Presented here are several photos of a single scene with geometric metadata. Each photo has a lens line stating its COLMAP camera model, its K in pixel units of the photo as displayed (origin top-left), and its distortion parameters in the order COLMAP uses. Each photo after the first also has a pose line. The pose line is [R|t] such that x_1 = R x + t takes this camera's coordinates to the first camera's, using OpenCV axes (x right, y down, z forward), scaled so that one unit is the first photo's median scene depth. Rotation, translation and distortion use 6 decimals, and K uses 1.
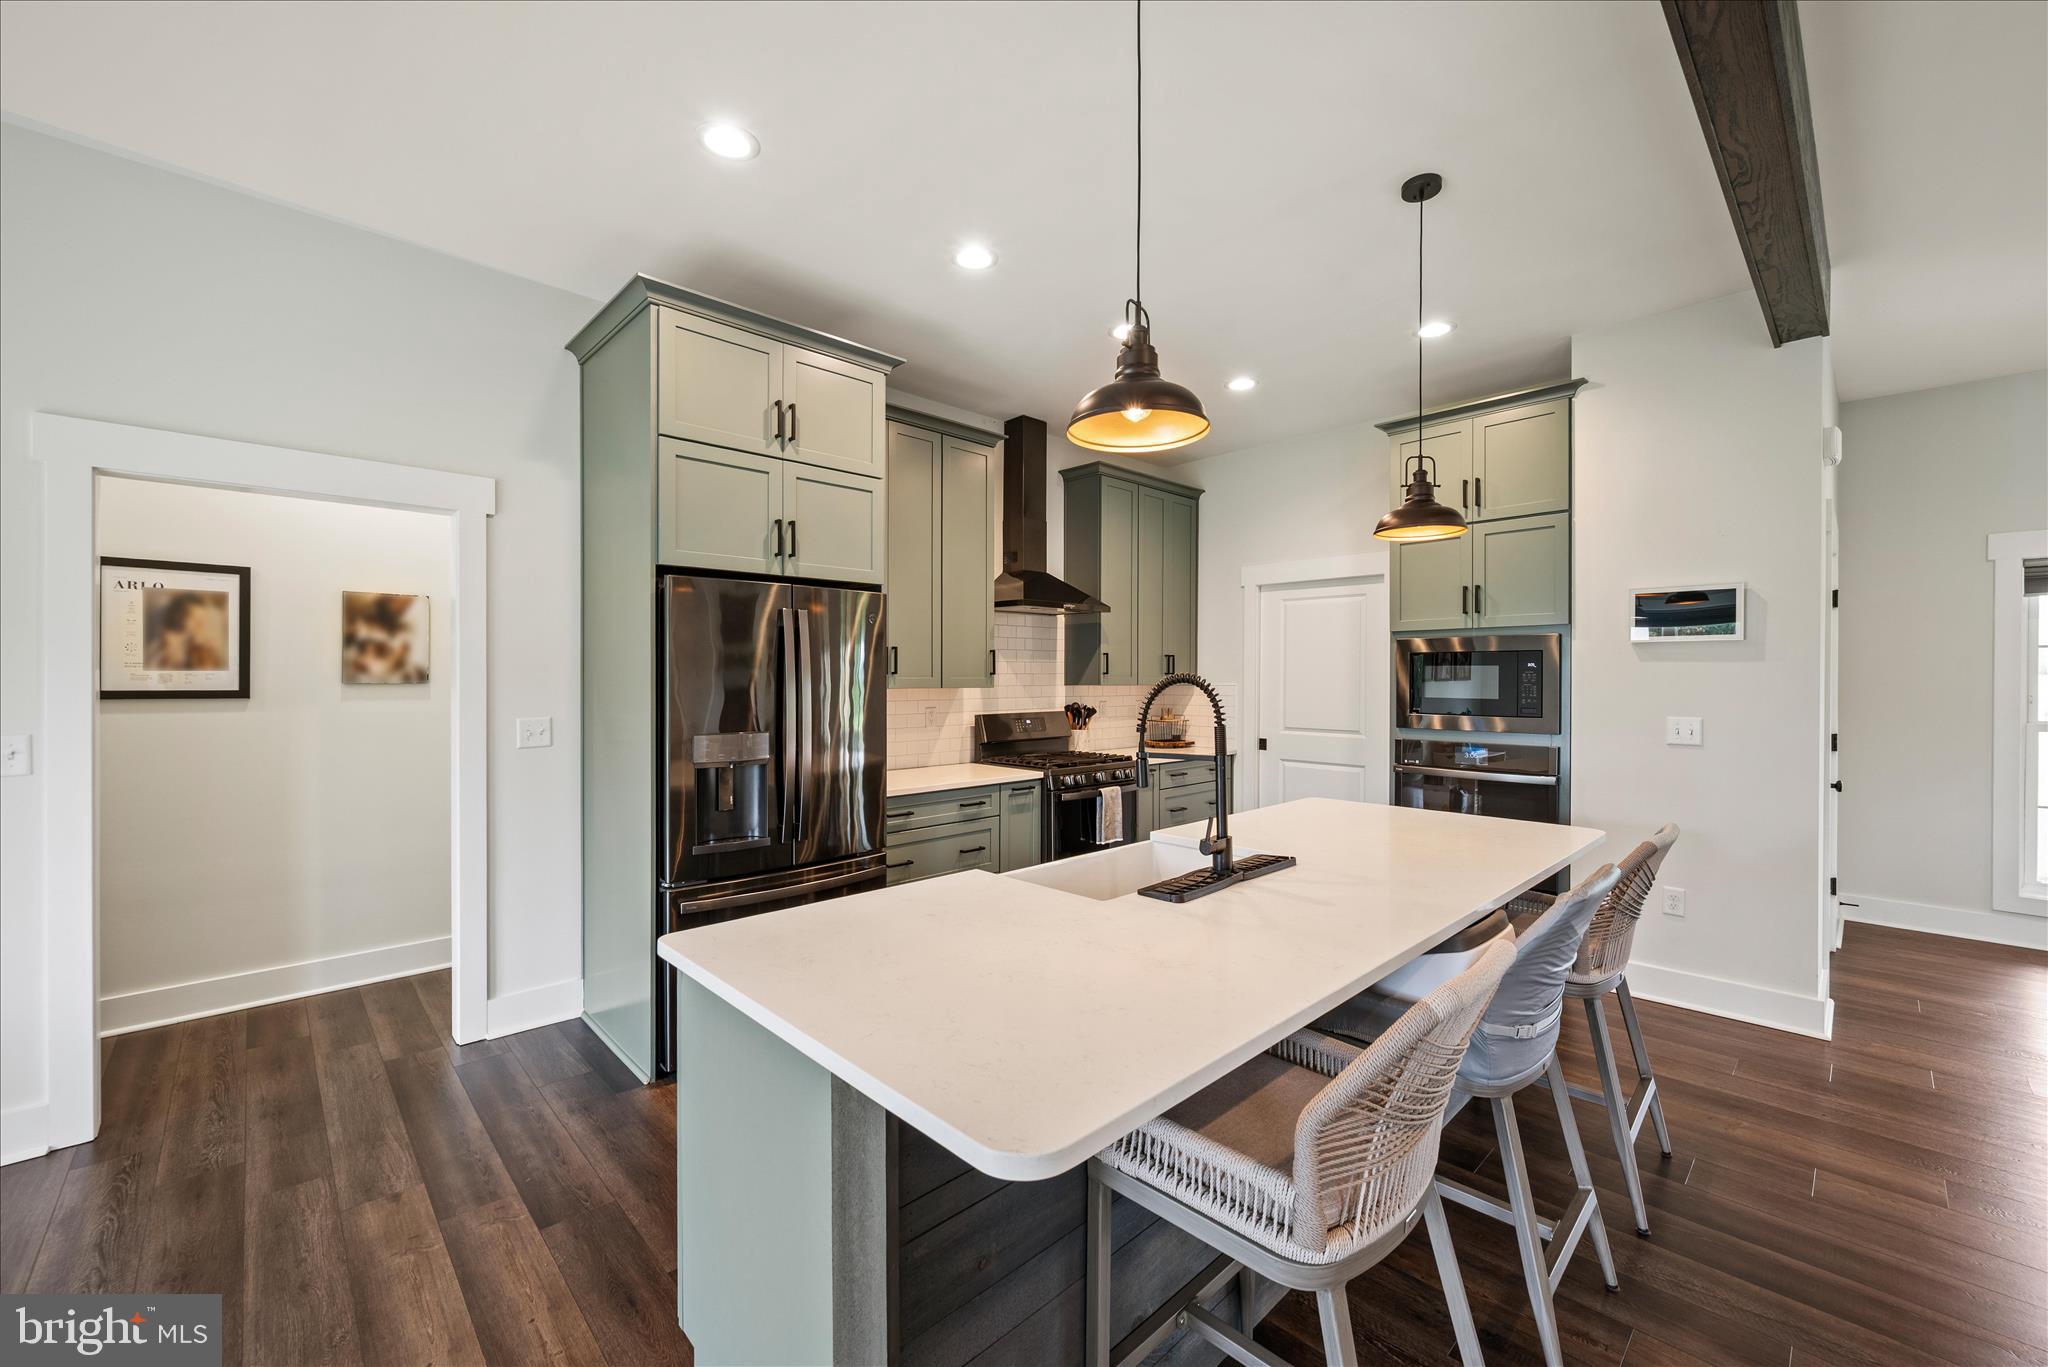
lens RADIAL K [[816.9, 0, 1027.8], [0, 816.9, 683.3], [0, 0, 1]] dist [0.000207, -0.000075]
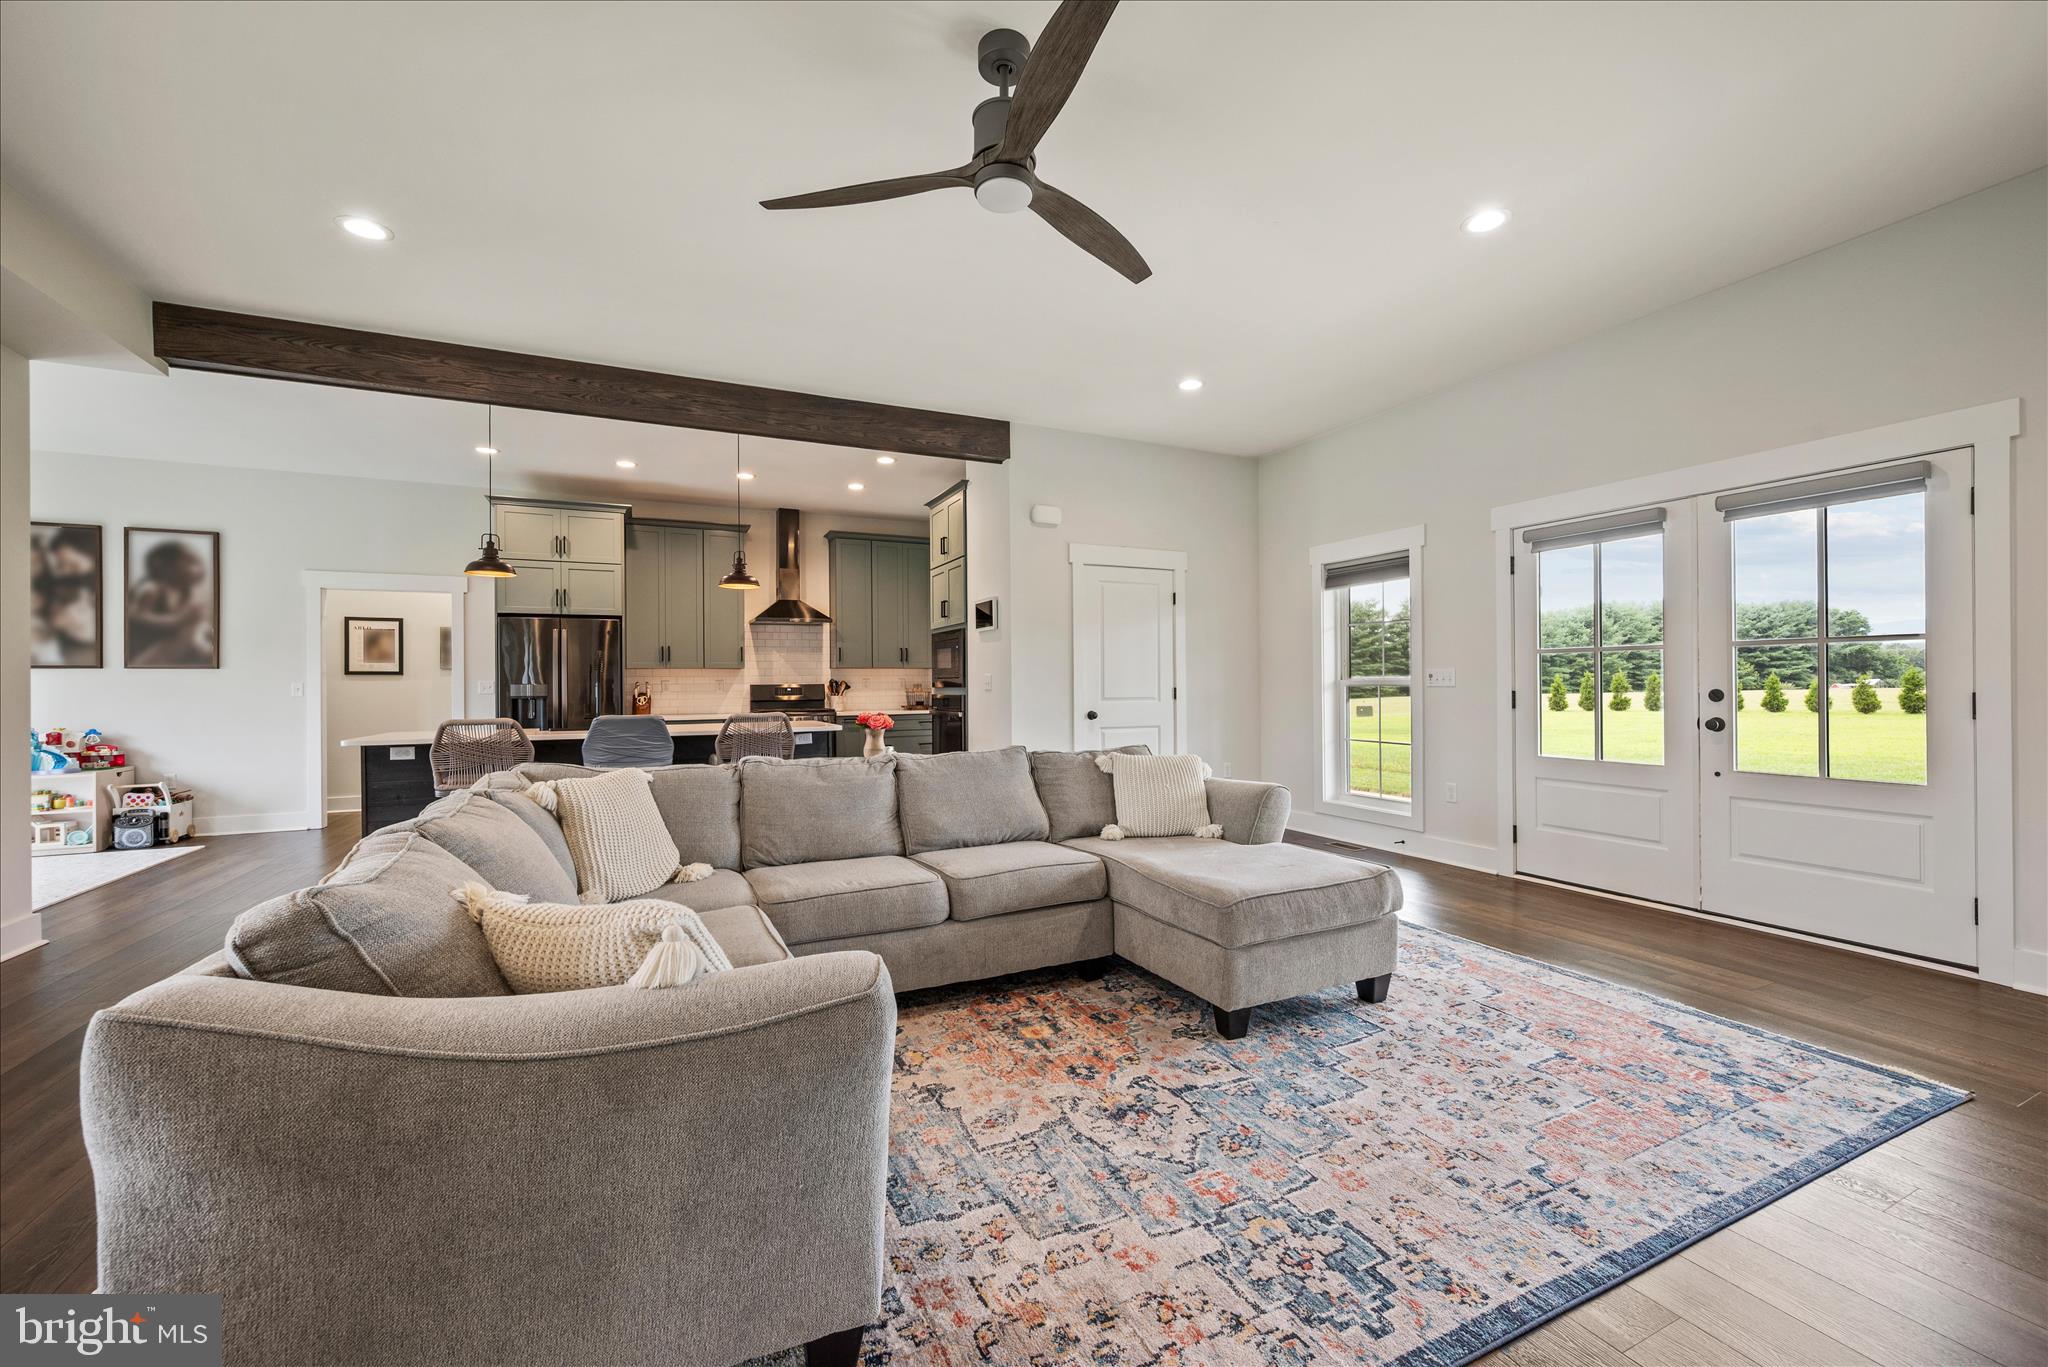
lens RADIAL K [[816.9, 0, 1027.8], [0, 816.9, 683.3], [0, 0, 1]] dist [0.000207, -0.000075]
pose [[0.950902, -0.011347, -0.309286, 1.449177], [0.009241, 0.999923, -0.008273, 0.078025], [0.309356, 0.005008, 0.950933, -0.650910]]
